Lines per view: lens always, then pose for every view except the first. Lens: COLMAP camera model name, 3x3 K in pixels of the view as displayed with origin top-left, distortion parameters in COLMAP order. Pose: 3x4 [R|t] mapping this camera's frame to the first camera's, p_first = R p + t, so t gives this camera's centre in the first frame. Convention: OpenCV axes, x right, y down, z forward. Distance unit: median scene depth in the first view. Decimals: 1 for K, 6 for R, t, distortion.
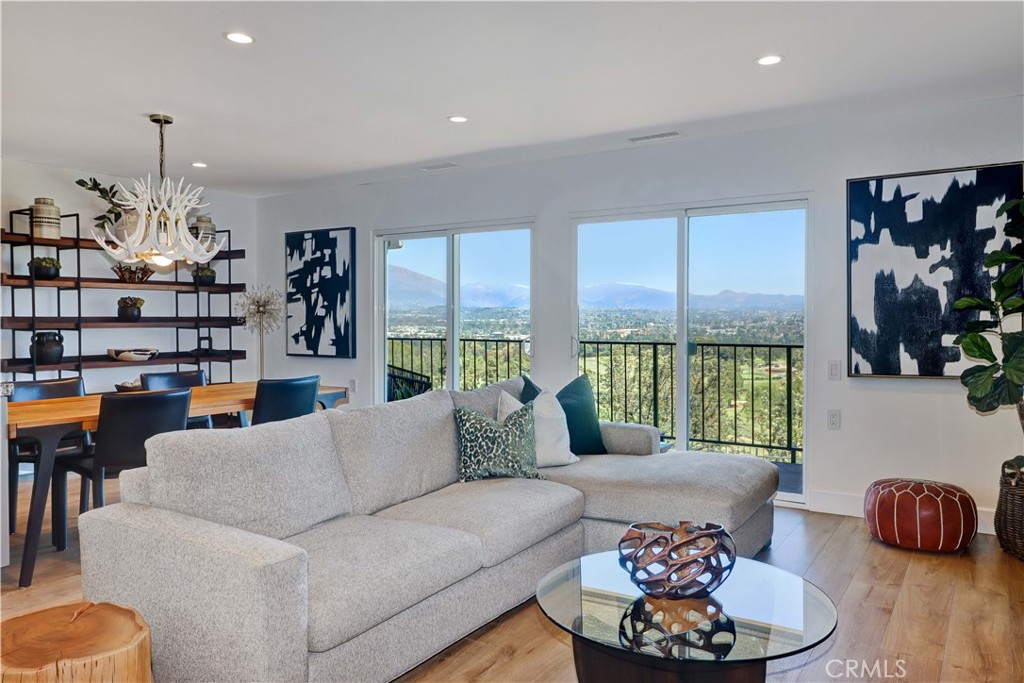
lens RADIAL K [[741.5, 0, 513.4], [0, 741.5, 336.6], [0, 0, 1]] dist [-0.004660, 0.004719]
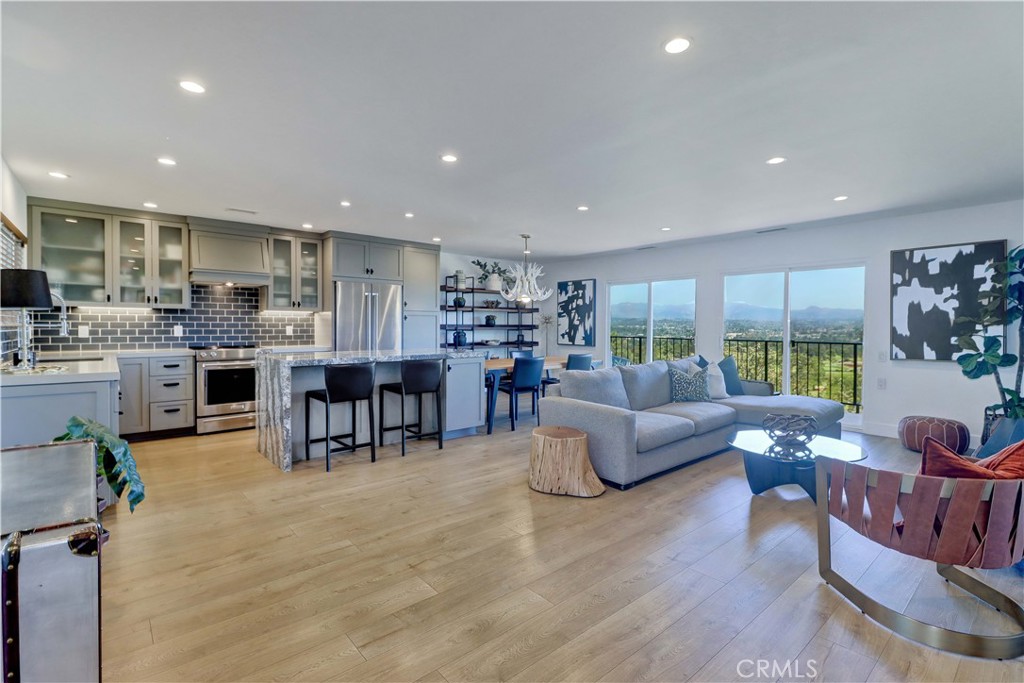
lens RADIAL K [[477.0, 0, 507.5], [0, 477.0, 337.2], [0, 0, 1]] dist [-0.003686, -0.002873]
pose [[0.958598, 0.012109, -0.284506, -0.114213], [-0.012018, 0.999926, 0.002067, 0.007512], [0.284510, 0.001438, 0.958672, -0.378053]]
